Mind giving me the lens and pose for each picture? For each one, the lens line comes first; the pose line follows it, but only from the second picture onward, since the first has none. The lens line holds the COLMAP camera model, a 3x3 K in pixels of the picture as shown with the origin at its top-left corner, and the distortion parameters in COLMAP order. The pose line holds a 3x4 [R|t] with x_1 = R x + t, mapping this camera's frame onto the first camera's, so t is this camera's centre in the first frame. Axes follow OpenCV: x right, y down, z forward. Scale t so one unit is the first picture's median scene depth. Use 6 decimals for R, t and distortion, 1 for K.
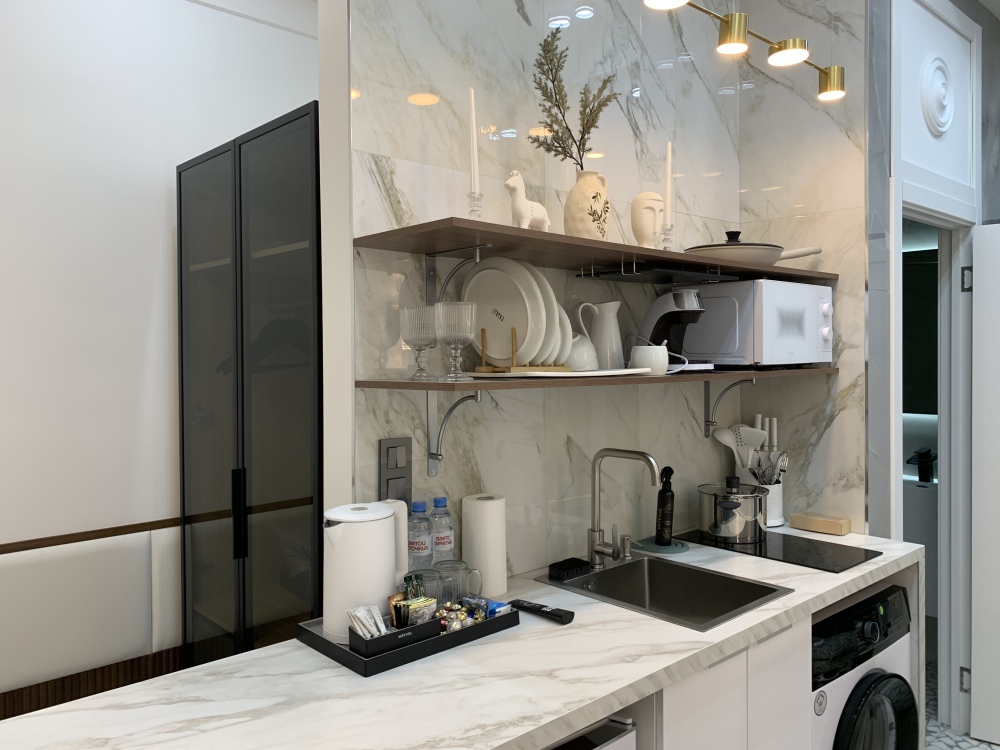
lens RADIAL K [[762.4, 0, 491.8], [0, 762.4, 356.9], [0, 0, 1]] dist [0.040304, -0.053261]
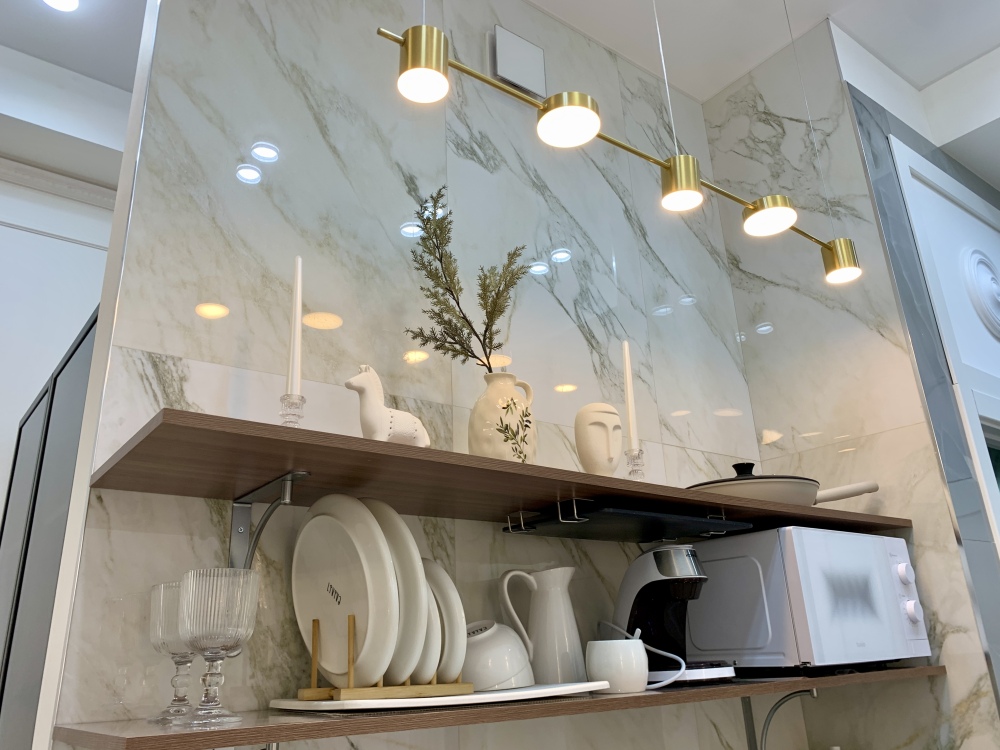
lens RADIAL K [[762.4, 0, 490.3], [0, 762.4, 365.0], [0, 0, 1]] dist [0.040304, -0.053261]
pose [[0.996028, -0.060383, -0.065433, 0.162539], [0.032866, 0.932336, -0.360096, -0.001747], [0.082749, 0.356515, 0.930618, 0.349403]]
